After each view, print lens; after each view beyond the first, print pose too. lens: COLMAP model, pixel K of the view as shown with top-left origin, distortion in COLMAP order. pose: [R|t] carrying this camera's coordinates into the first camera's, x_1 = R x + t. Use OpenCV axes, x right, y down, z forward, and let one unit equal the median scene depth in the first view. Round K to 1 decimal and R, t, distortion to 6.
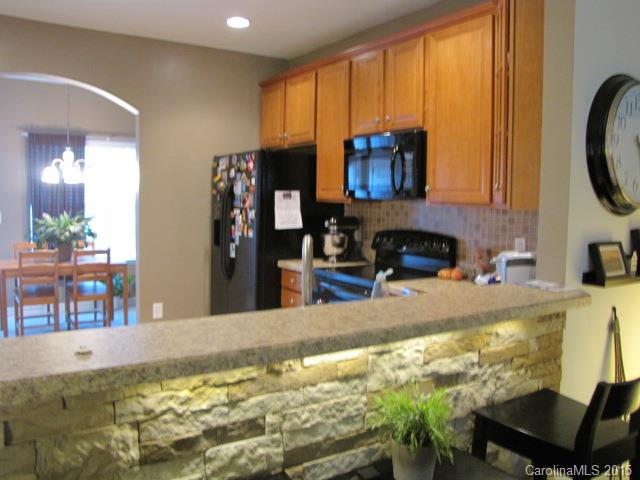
lens RADIAL K [[547.5, 0, 320.2], [0, 547.5, 239.5], [0, 0, 1]] dist [-0.088600, 0.011535]
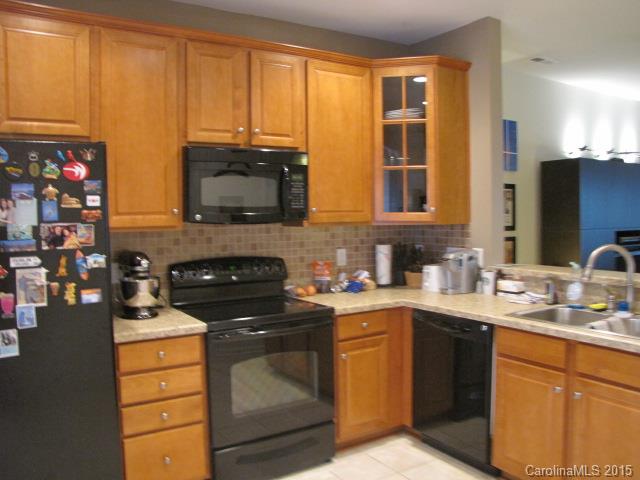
lens RADIAL K [[547.5, 0, 320.3], [0, 547.5, 238.6], [0, 0, 1]] dist [-0.088600, 0.011535]
pose [[0.024865, -0.064334, 0.997619, -0.667620], [0.090441, 0.993980, 0.061845, -0.082717], [-0.995591, 0.088688, 0.030534, 0.769877]]
